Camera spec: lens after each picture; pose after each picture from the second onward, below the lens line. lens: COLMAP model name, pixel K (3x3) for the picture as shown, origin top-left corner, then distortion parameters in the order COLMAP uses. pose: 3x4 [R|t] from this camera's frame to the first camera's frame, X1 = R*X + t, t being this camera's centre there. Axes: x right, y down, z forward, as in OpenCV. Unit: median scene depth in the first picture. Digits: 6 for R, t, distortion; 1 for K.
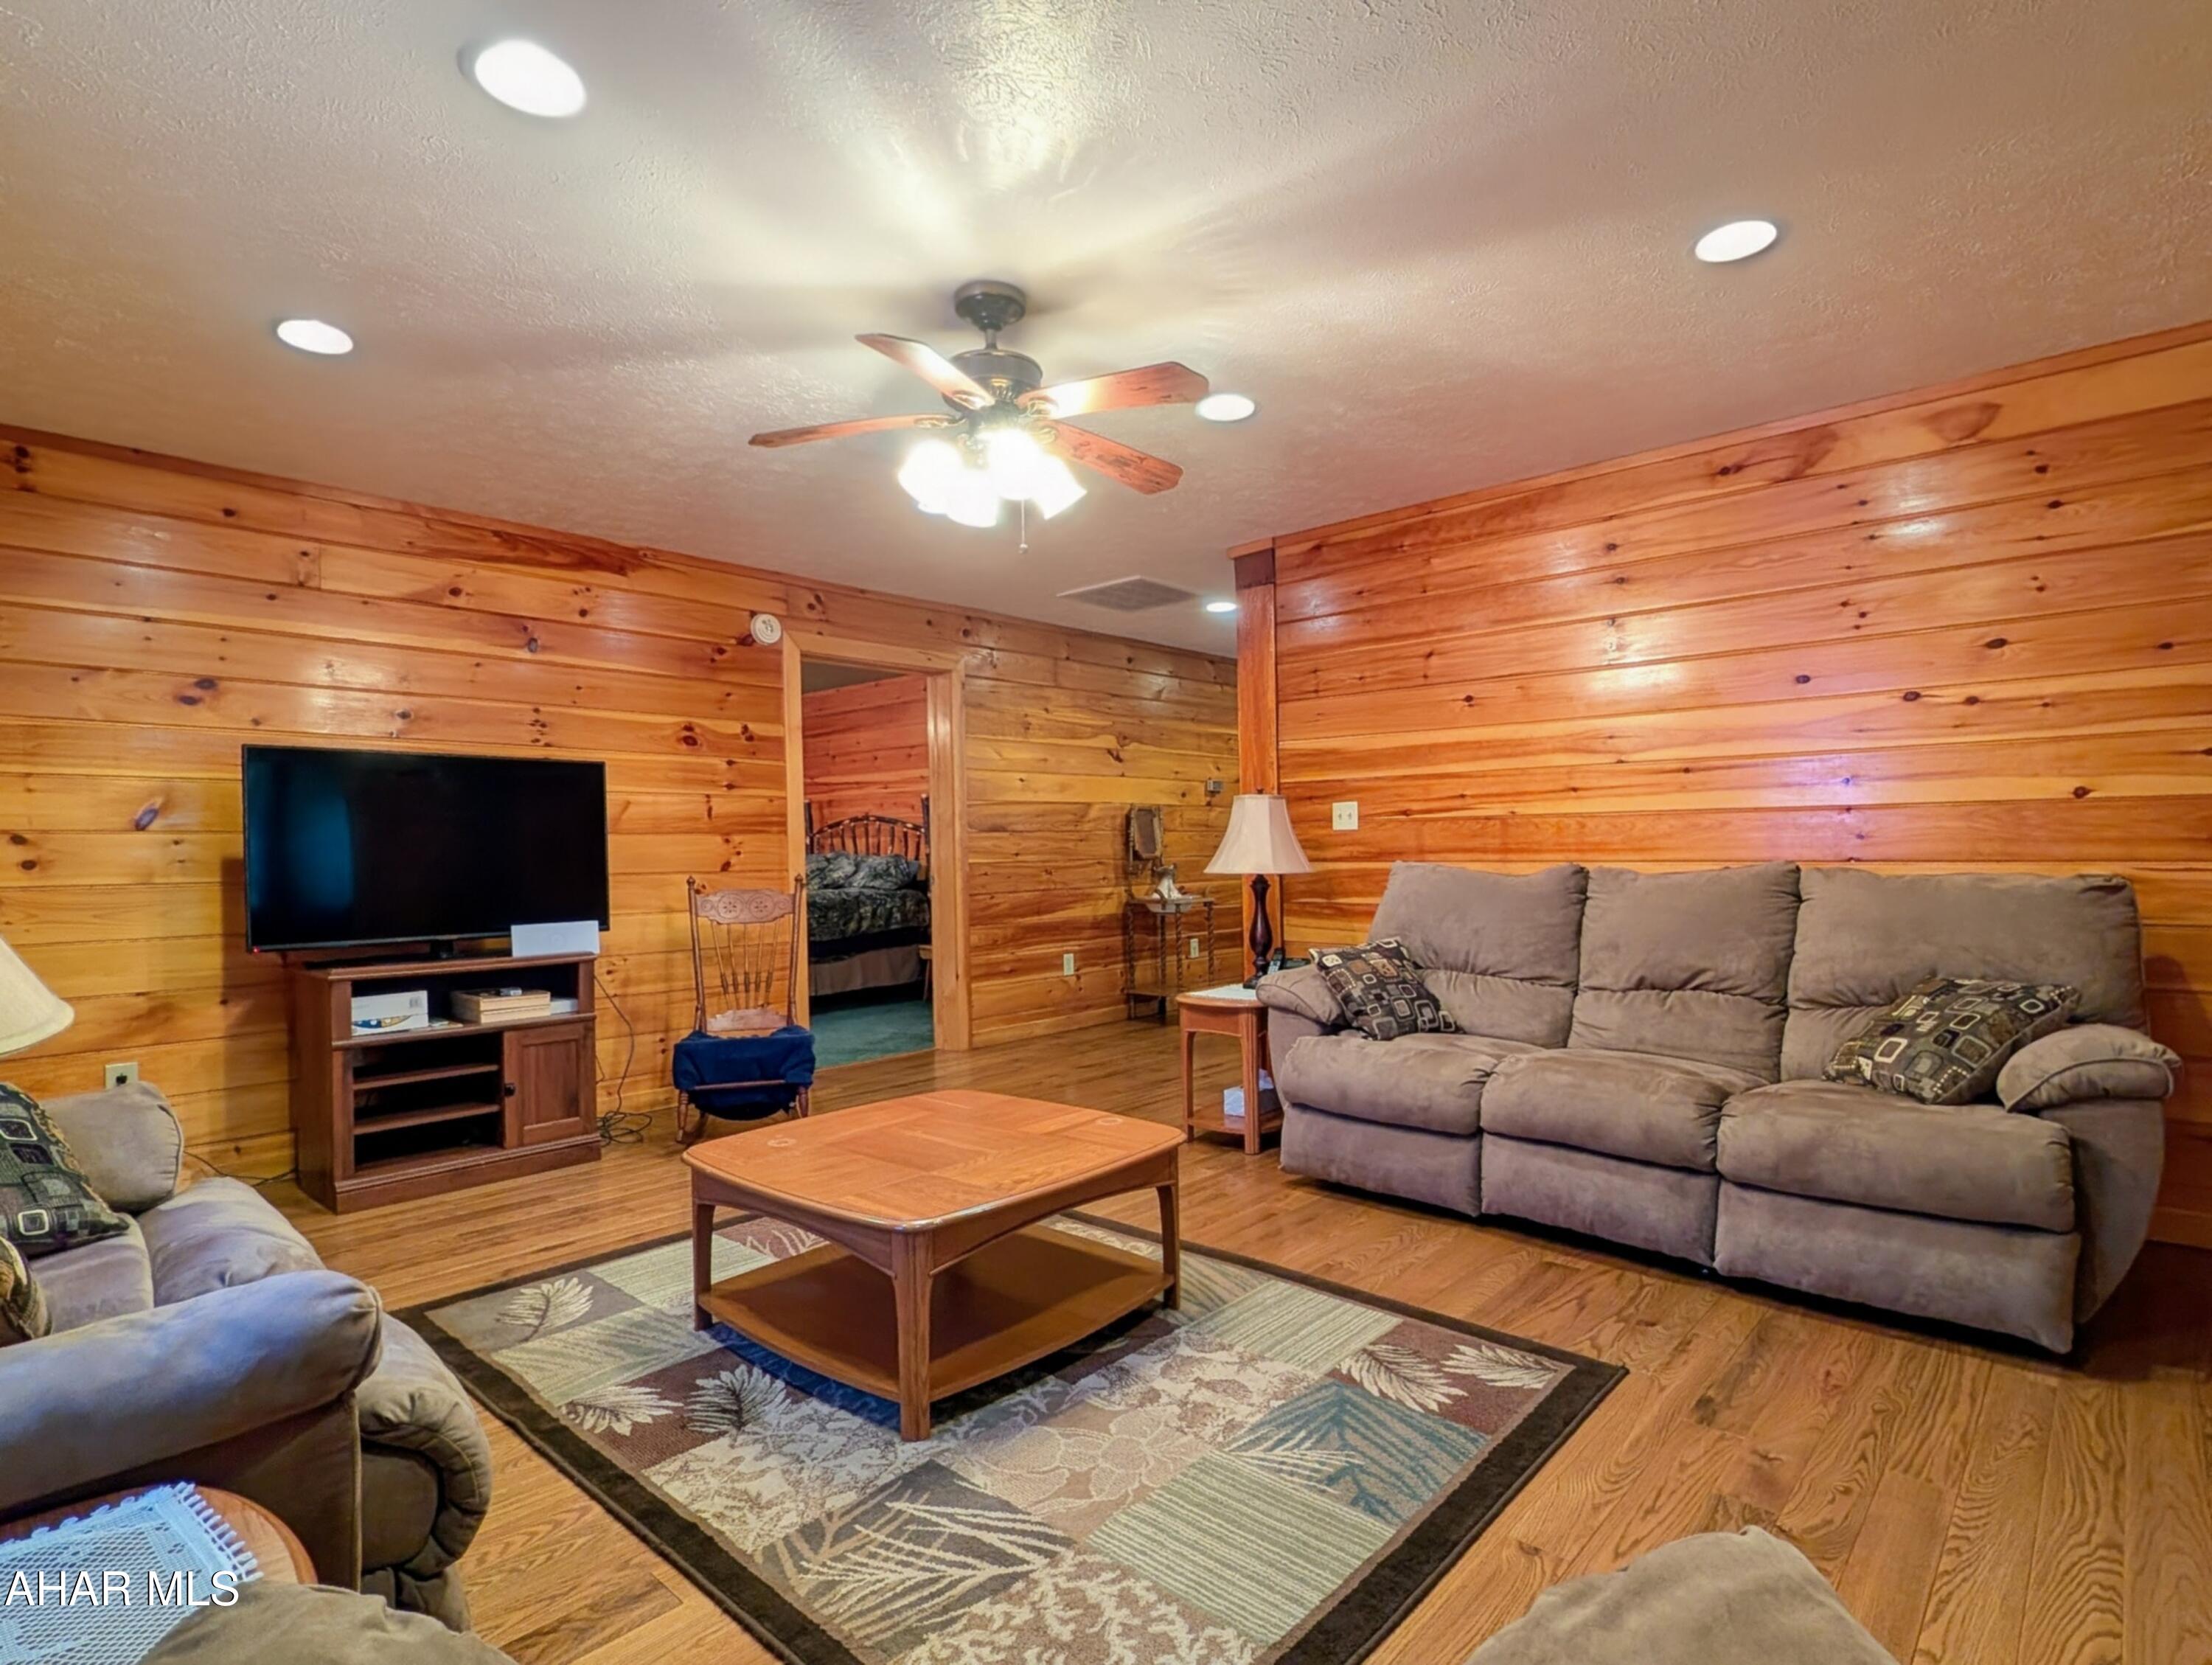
lens RADIAL K [[1097.9, 0, 1100.0], [0, 1097.9, 844.0], [0, 0, 1]] dist [-0.002171, -0.000295]
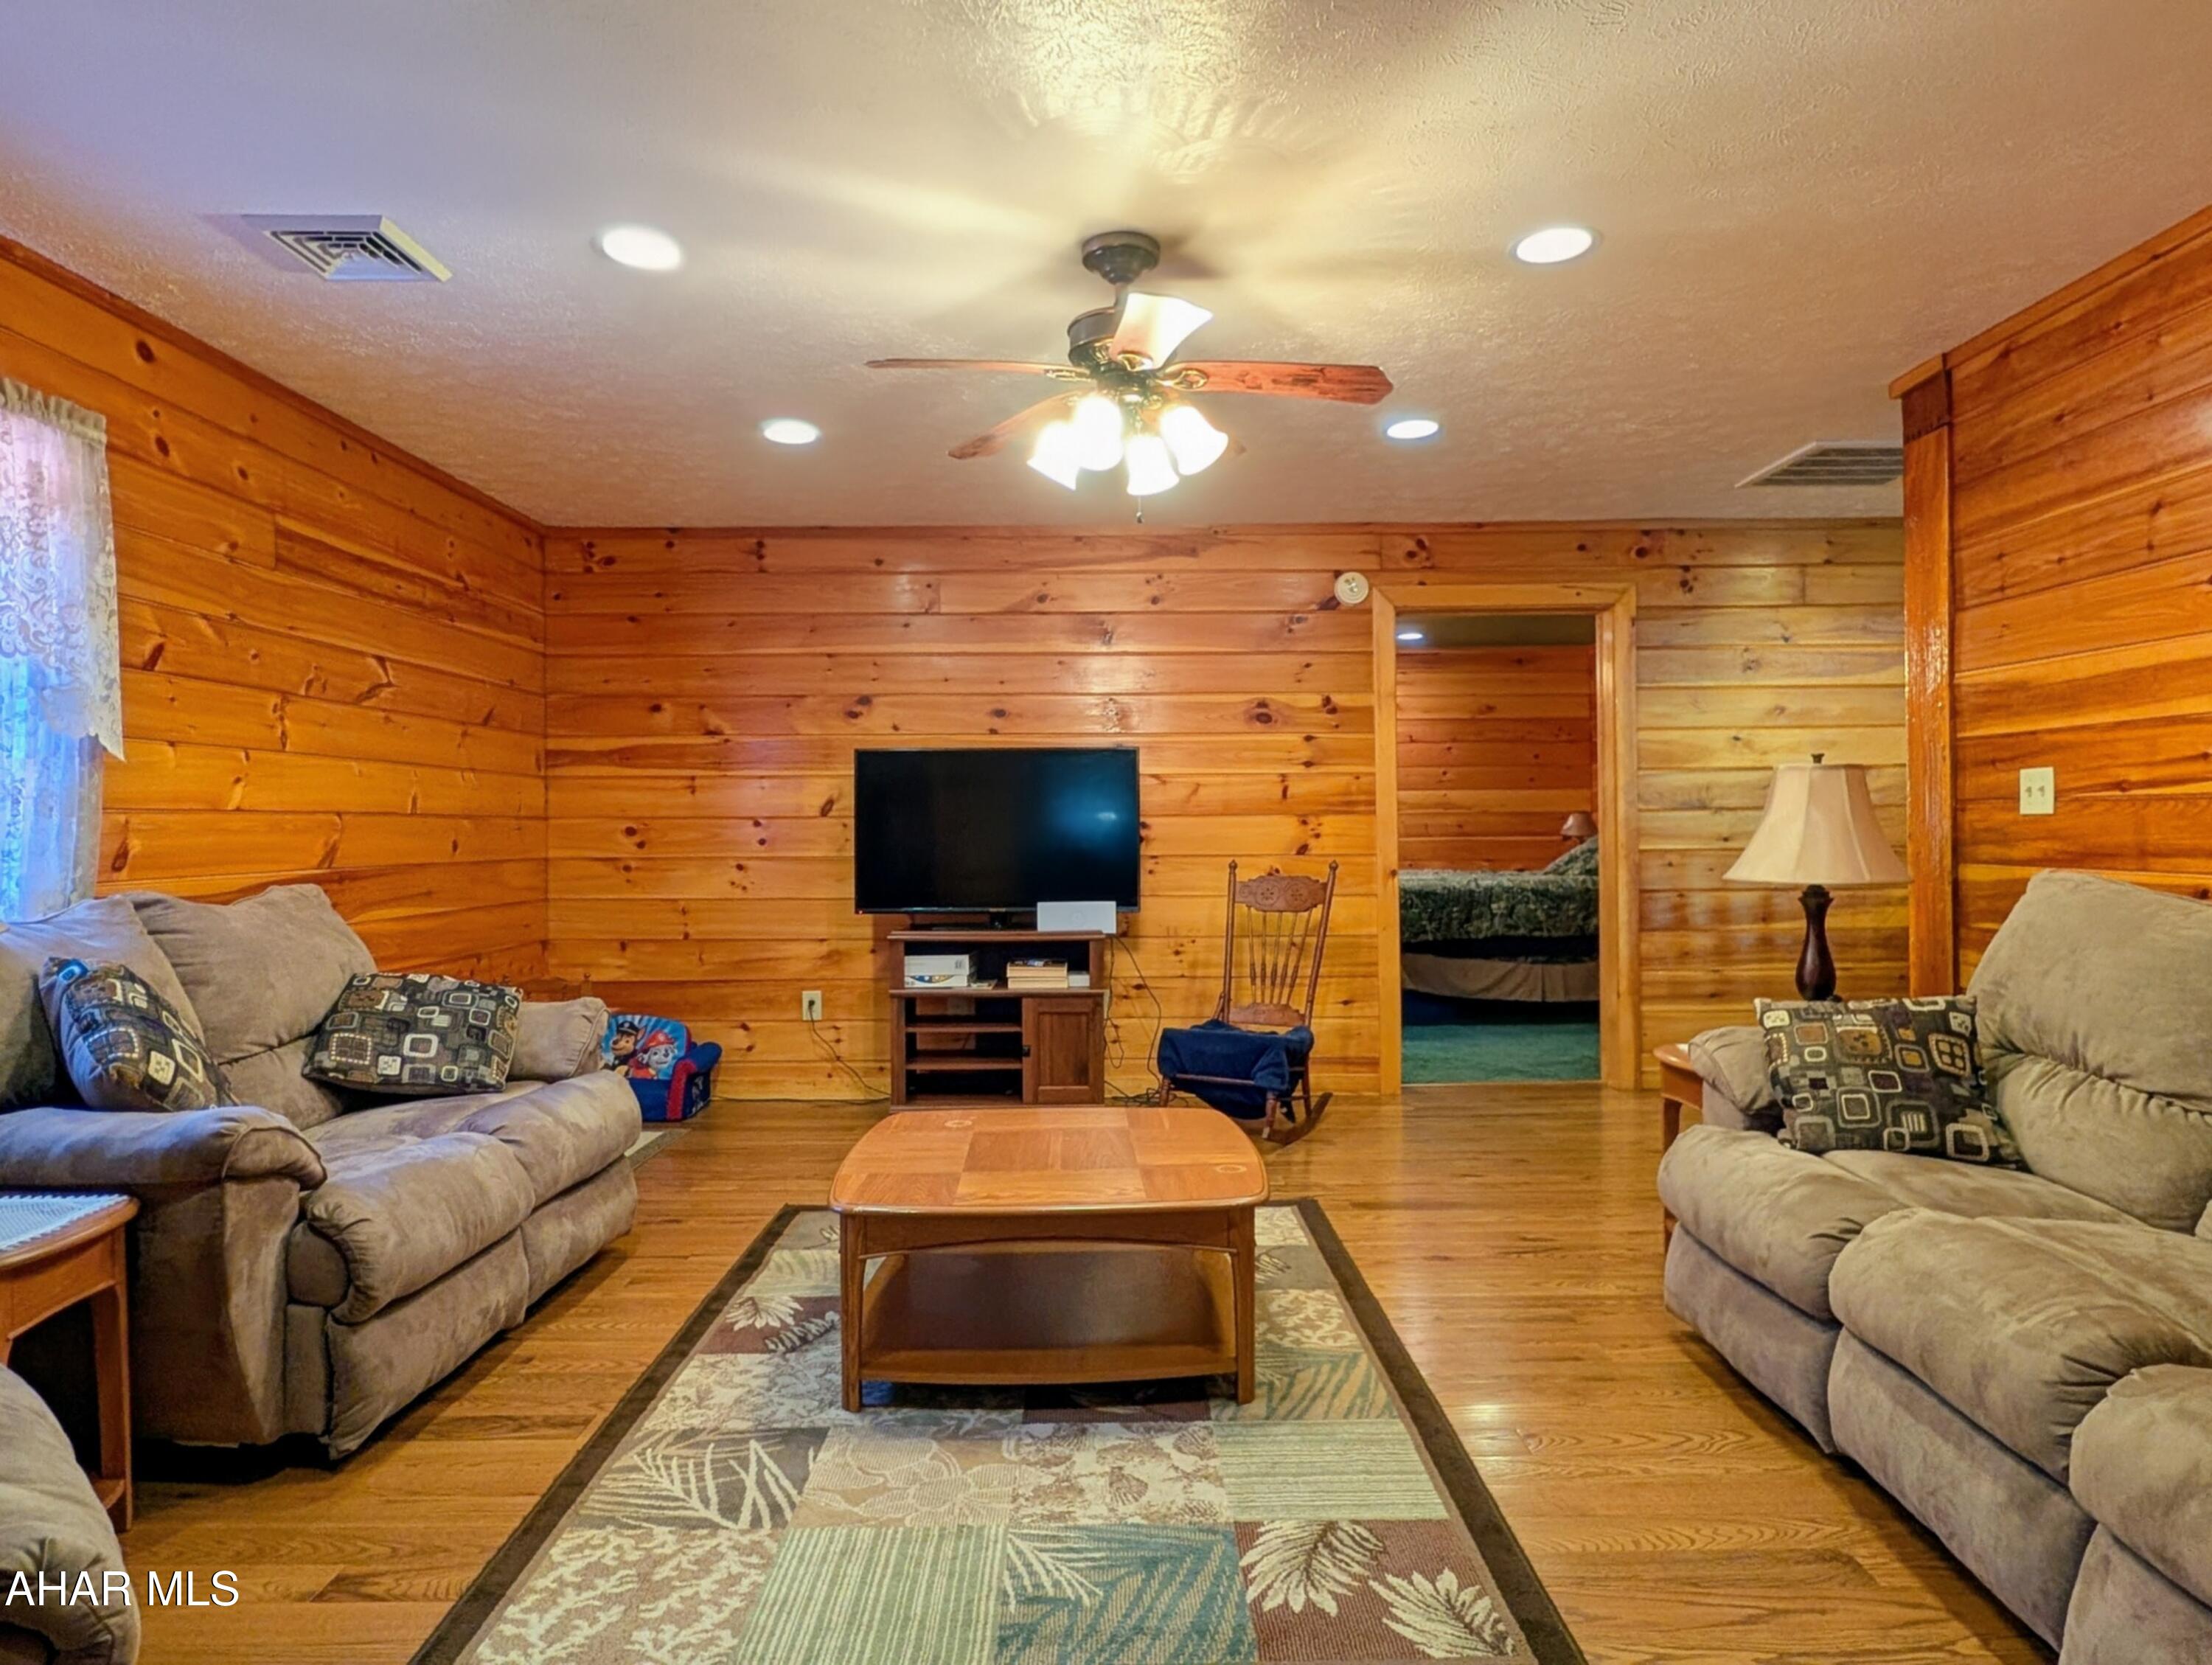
lens RADIAL K [[1283.8, 0, 1102.7], [0, 1283.8, 831.6], [0, 0, 1]] dist [-0.004436, 0.000398]
pose [[0.693220, 0.011202, -0.720639, 0.400638], [0.001078, 0.999862, 0.016578, -0.016422], [0.720725, -0.012269, 0.693113, 0.145919]]
